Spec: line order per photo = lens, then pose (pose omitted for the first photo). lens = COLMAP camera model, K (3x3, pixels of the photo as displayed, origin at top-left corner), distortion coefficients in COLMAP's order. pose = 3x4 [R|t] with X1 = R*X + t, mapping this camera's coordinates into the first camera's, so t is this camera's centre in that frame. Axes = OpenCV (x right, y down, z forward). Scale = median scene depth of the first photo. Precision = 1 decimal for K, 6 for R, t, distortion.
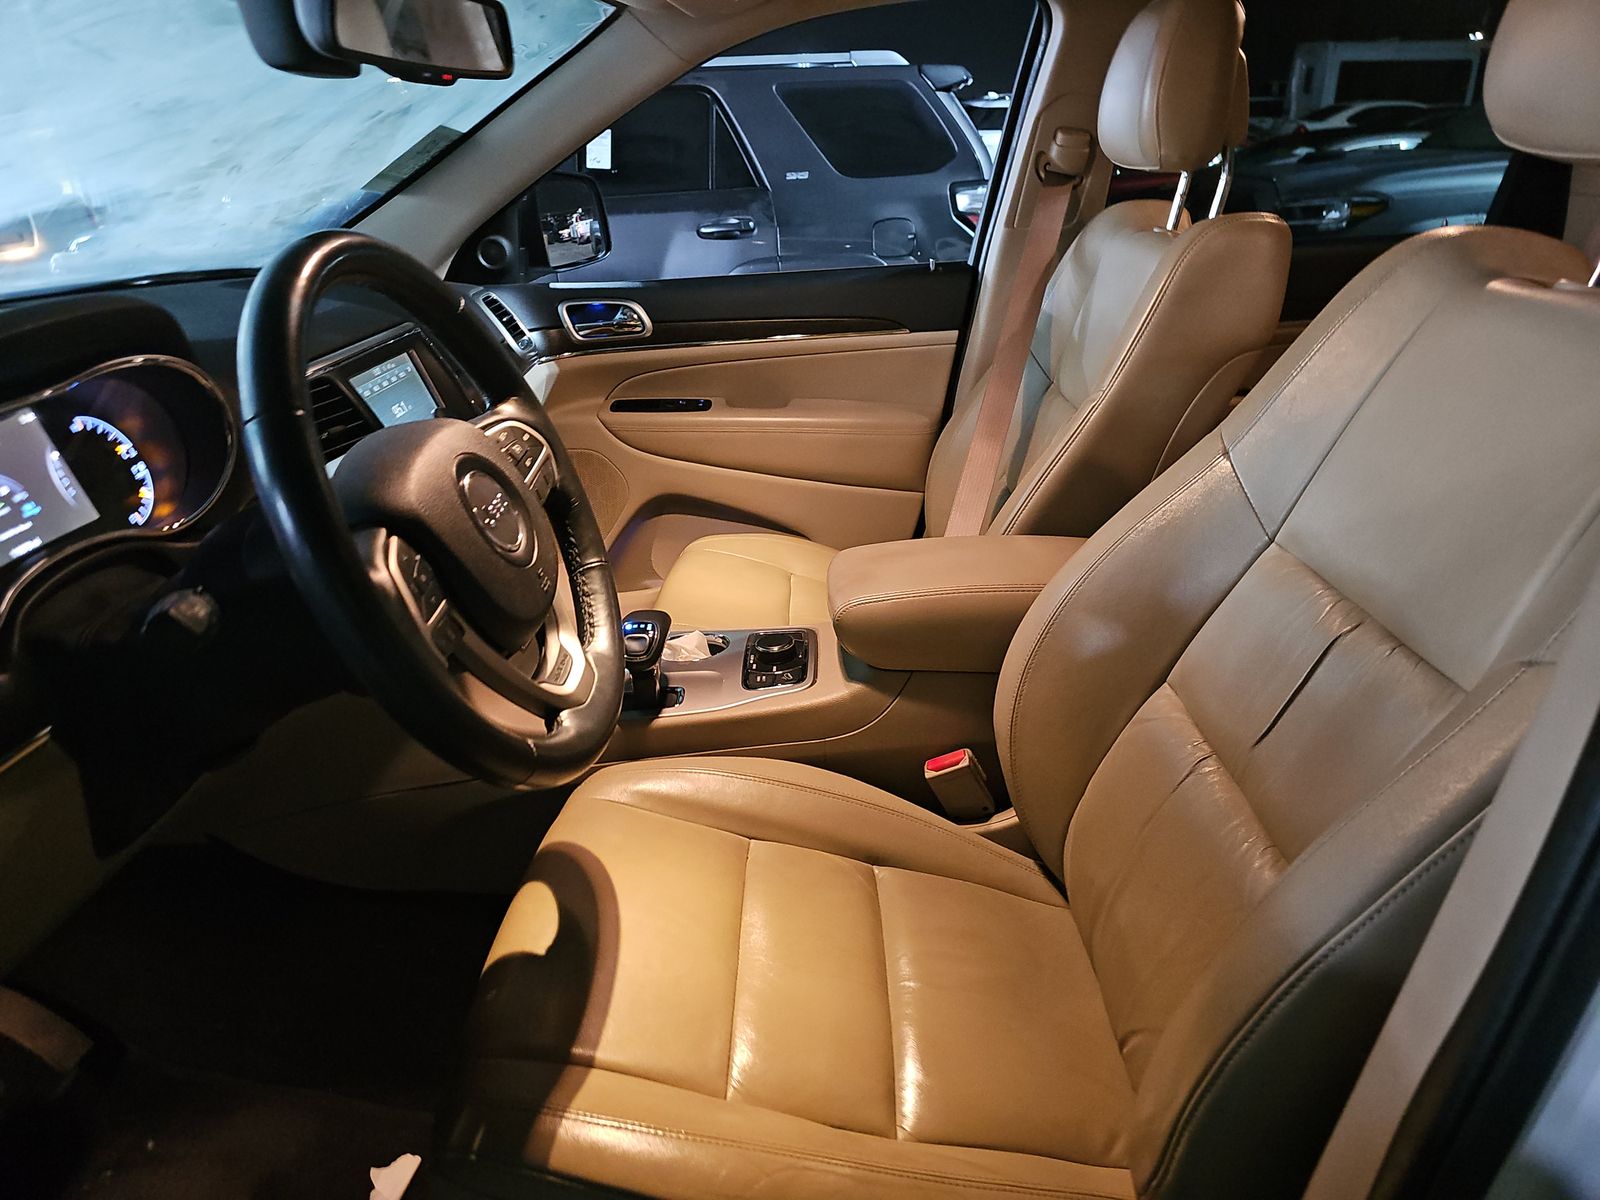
lens RADIAL K [[1053.7, 0, 795.4], [0, 1053.7, 612.6], [0, 0, 1]] dist [0.041015, -0.035591]
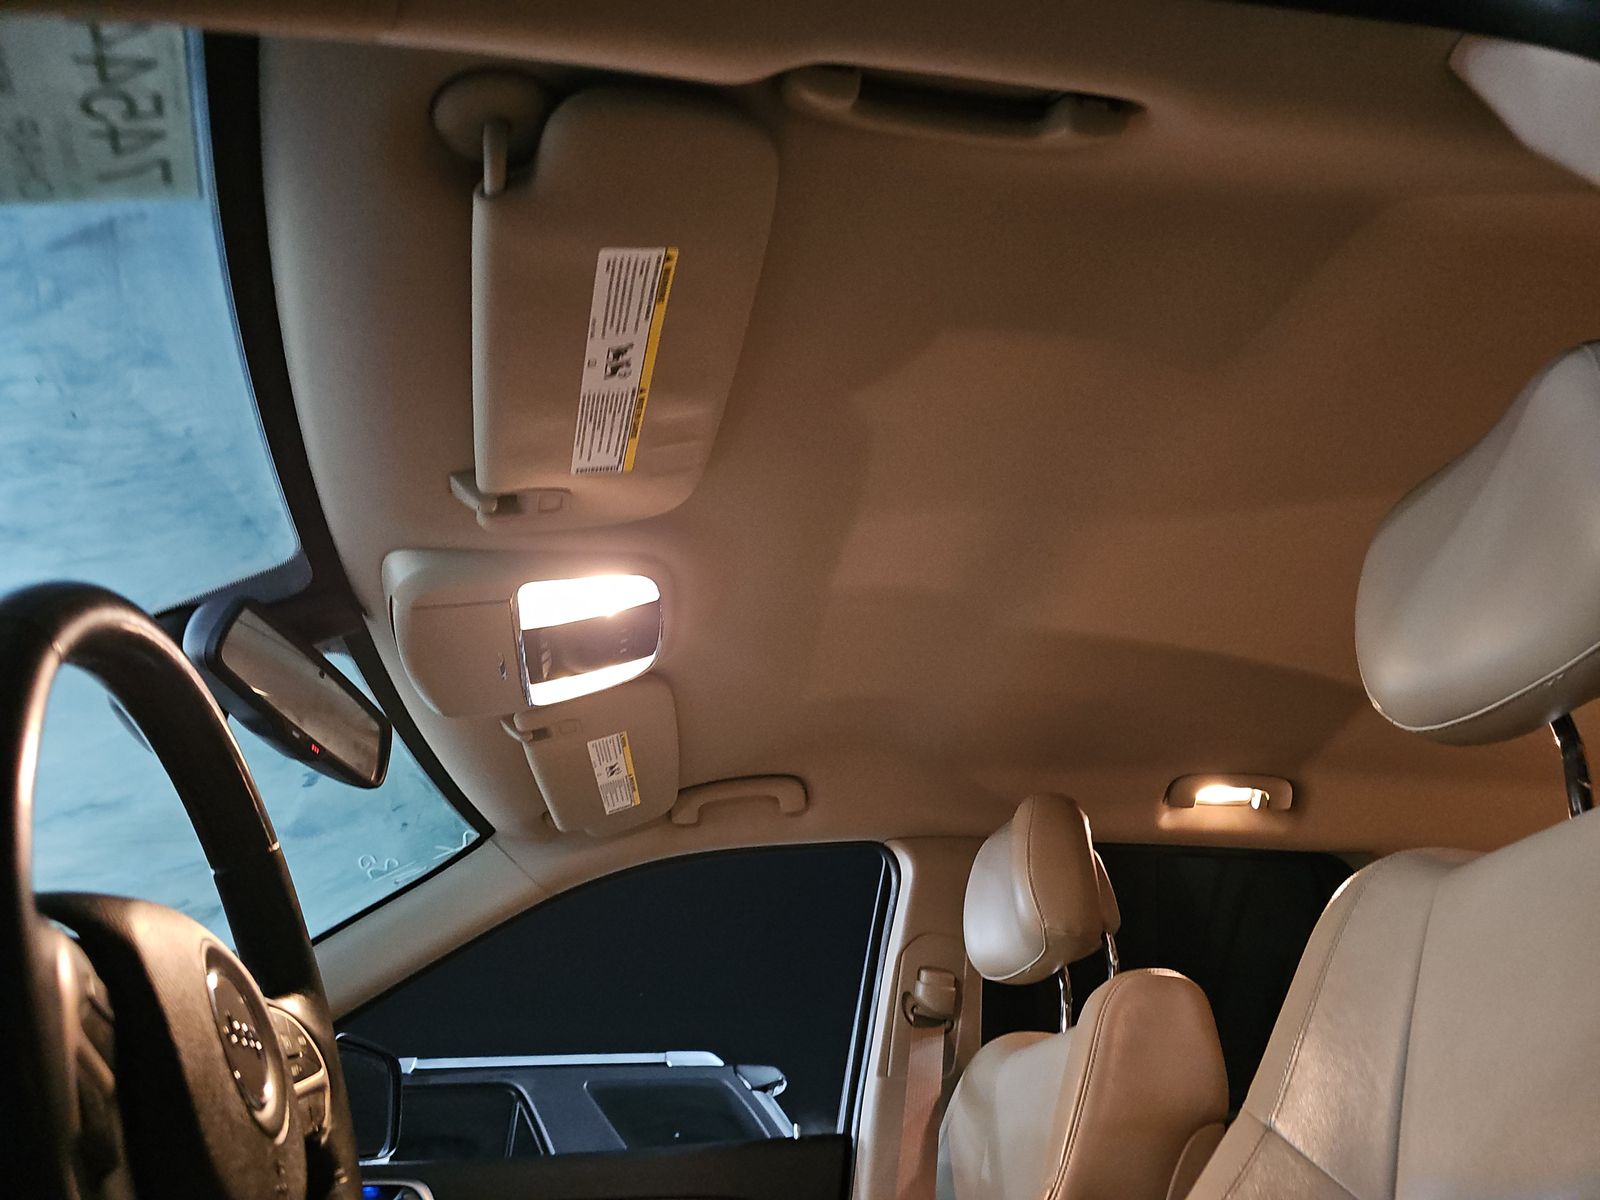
lens RADIAL K [[1053.7, 0, 808.1], [0, 1053.7, 605.1], [0, 0, 1]] dist [0.041015, -0.035591]
pose [[0.982856, 0.089216, 0.161354, -0.040858], [0.080408, 0.580120, -0.810552, 0.128387], [-0.165919, 0.809630, 0.563001, 0.191281]]
